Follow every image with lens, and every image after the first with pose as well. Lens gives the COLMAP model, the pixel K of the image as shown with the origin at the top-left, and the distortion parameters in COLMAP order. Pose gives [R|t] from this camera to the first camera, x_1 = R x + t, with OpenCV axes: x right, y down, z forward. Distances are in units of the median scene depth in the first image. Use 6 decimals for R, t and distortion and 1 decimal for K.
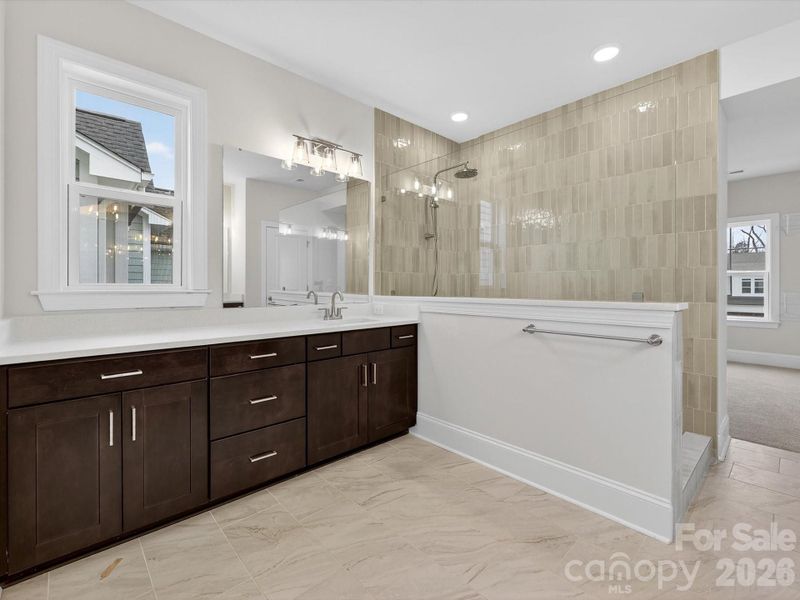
lens RADIAL K [[362.6, 0, 402.8], [0, 362.6, 288.6], [0, 0, 1]] dist [-0.001034, -0.001167]
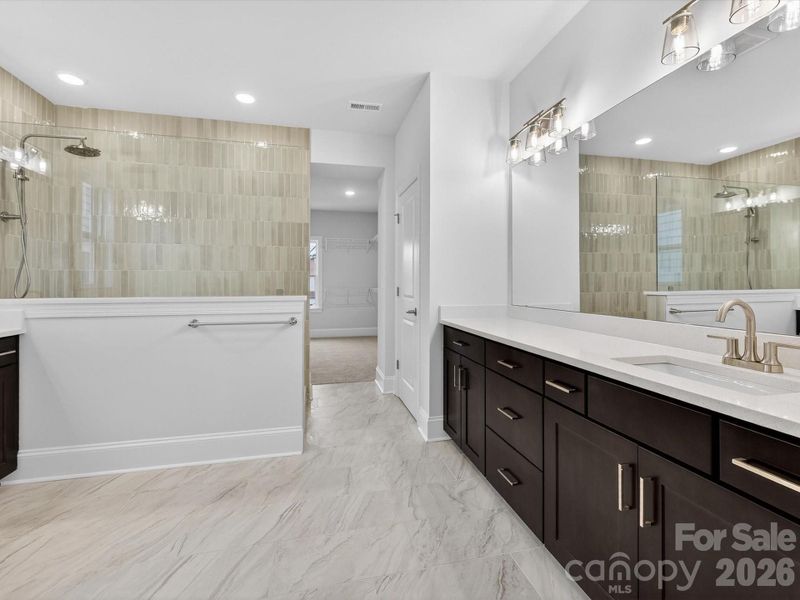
lens RADIAL K [[362.6, 0, 401.7], [0, 362.6, 291.9], [0, 0, 1]] dist [-0.001034, -0.001167]
pose [[0.488598, -0.019199, 0.872298, -0.225542], [0.005035, 0.999803, 0.019185, -0.002242], [-0.872495, -0.004982, 0.488598, -0.066200]]
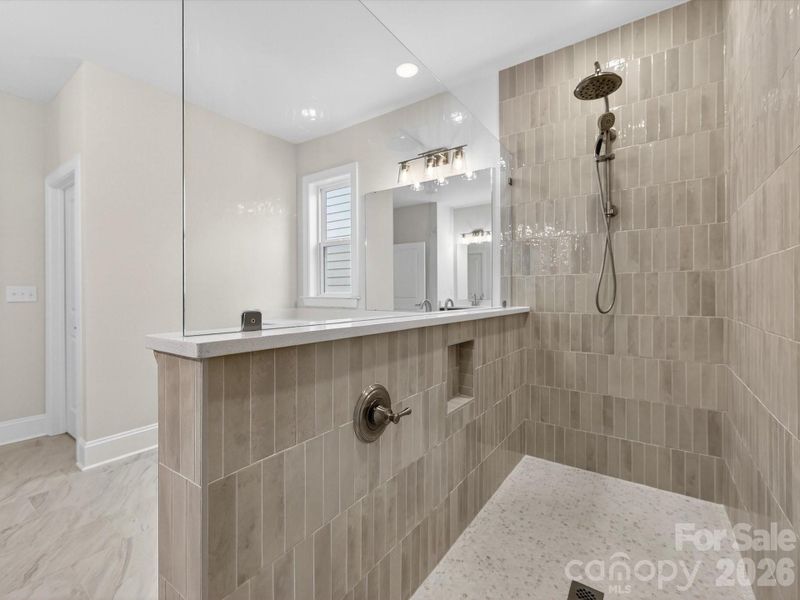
lens RADIAL K [[362.6, 0, 399.7], [0, 362.6, 295.4], [0, 0, 1]] dist [-0.001034, -0.001167]
pose [[0.196112, 0.005566, -0.980566, 0.711009], [-0.005055, 0.999976, 0.004665, -0.008817], [0.980568, 0.004042, 0.196136, 0.669412]]
